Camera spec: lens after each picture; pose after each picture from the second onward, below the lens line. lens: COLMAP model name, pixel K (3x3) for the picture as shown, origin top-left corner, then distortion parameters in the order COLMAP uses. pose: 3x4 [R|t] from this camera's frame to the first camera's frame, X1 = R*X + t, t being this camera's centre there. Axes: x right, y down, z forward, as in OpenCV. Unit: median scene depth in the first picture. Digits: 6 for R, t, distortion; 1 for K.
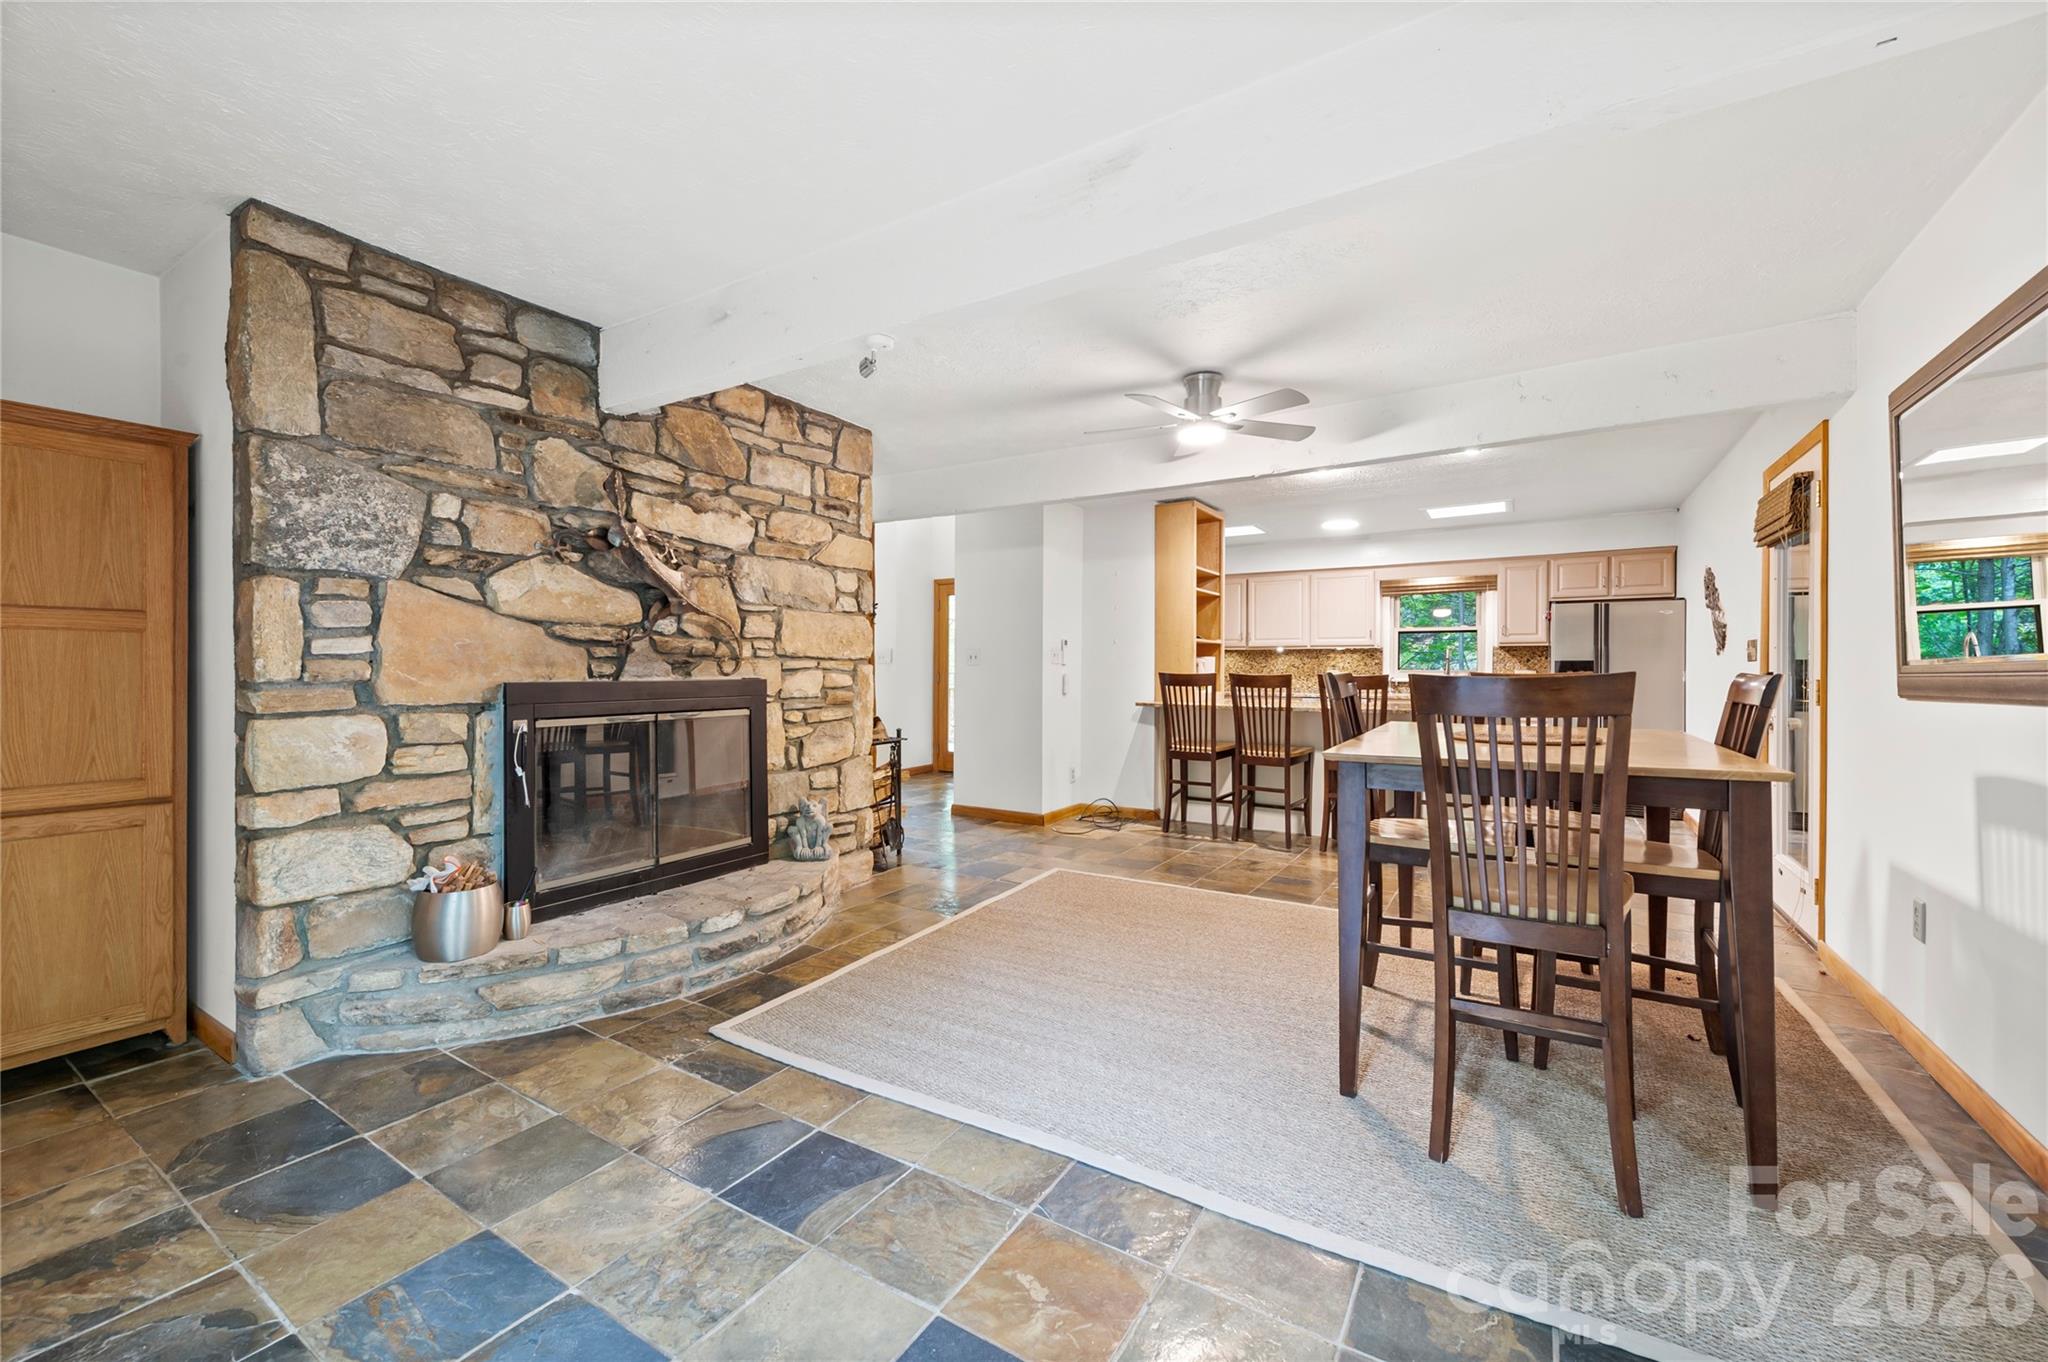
lens RADIAL K [[800.3, 0, 980.5], [0, 800.3, 682.1], [0, 0, 1]] dist [0.007355, -0.002269]
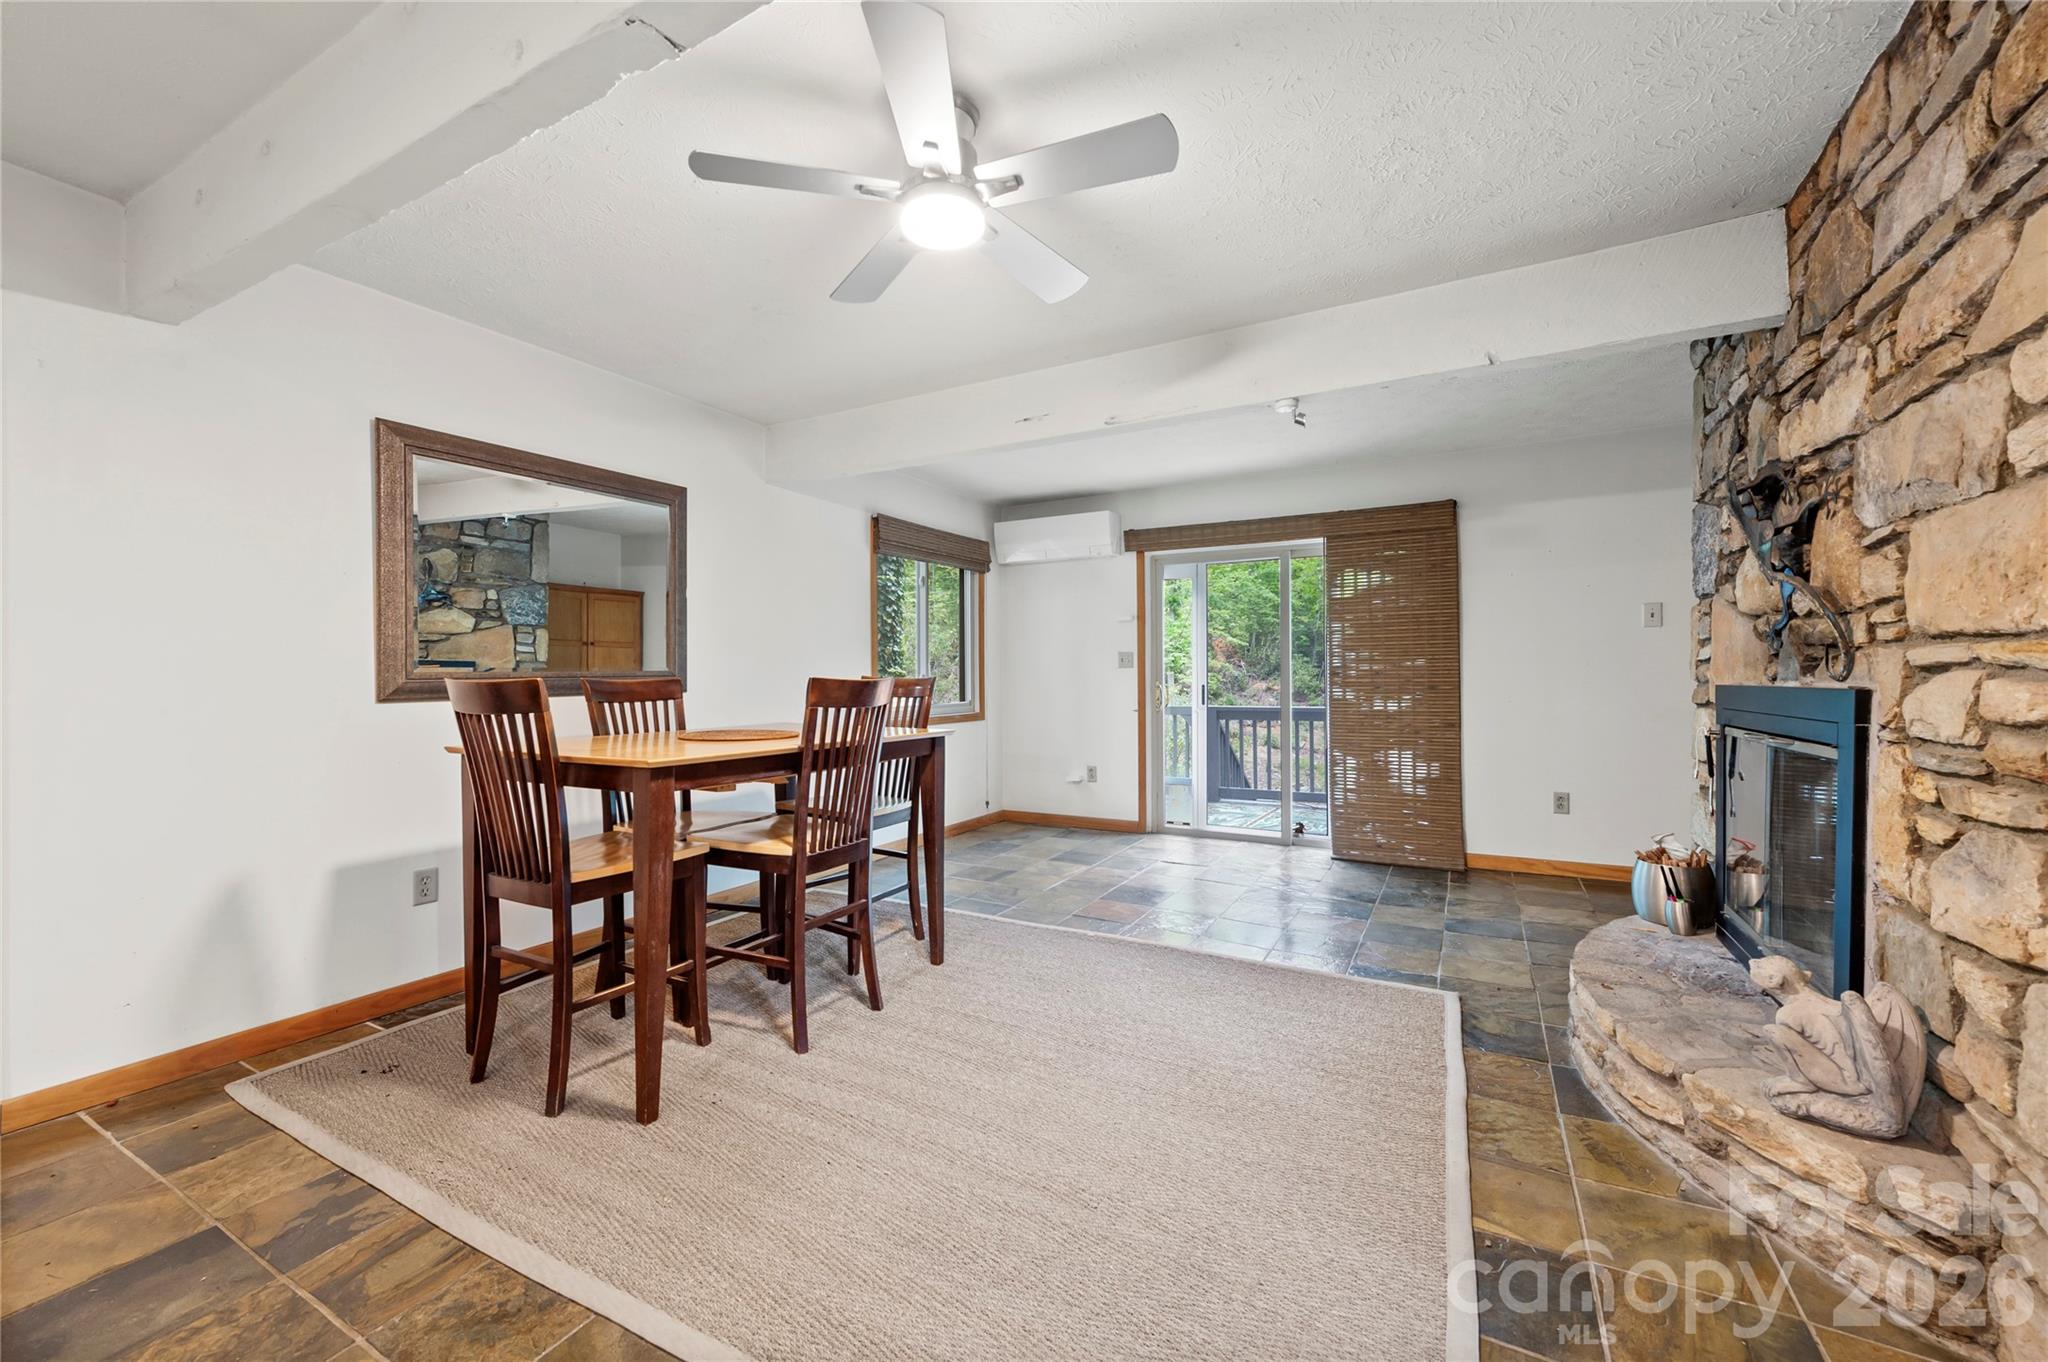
lens RADIAL K [[800.3, 0, 1025.7], [0, 800.3, 678.5], [0, 0, 1]] dist [0.007355, -0.002269]
pose [[-0.995405, 0.004441, -0.095654, 0.243209], [0.002904, 0.999864, 0.016208, -0.018465], [0.095713, 0.015855, -0.995283, 1.350666]]
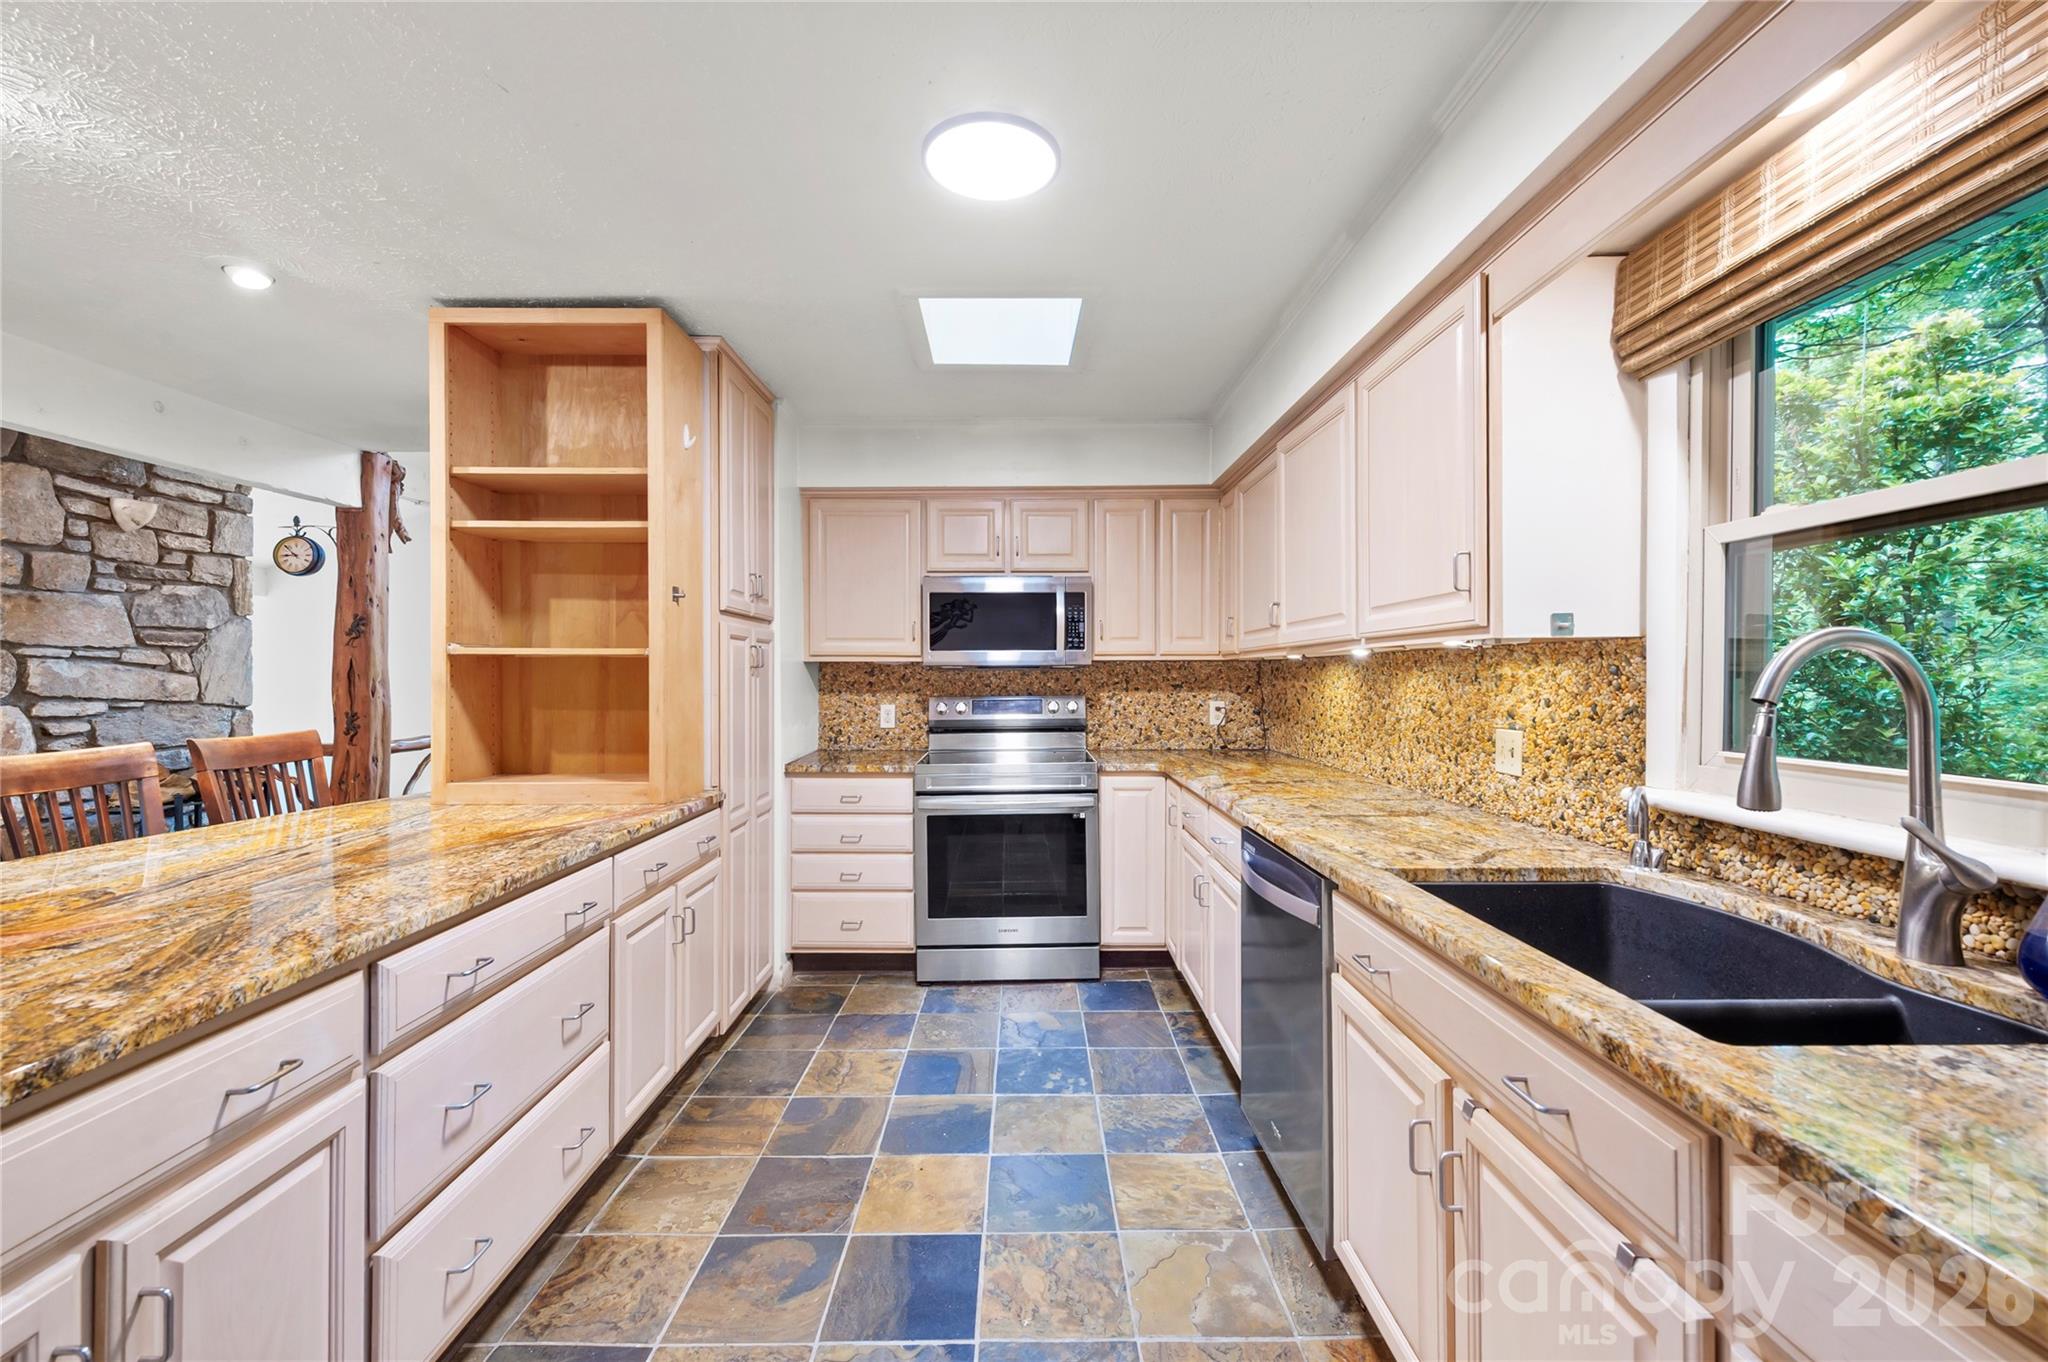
lens RADIAL K [[800.3, 0, 1031.8], [0, 800.3, 681.6], [0, 0, 1]] dist [0.007355, -0.002269]
pose [[0.561608, 0.001586, -0.827402, 1.164856], [-0.009134, 0.999949, -0.004282, -0.057057], [0.827353, 0.009962, 0.561594, 1.524770]]
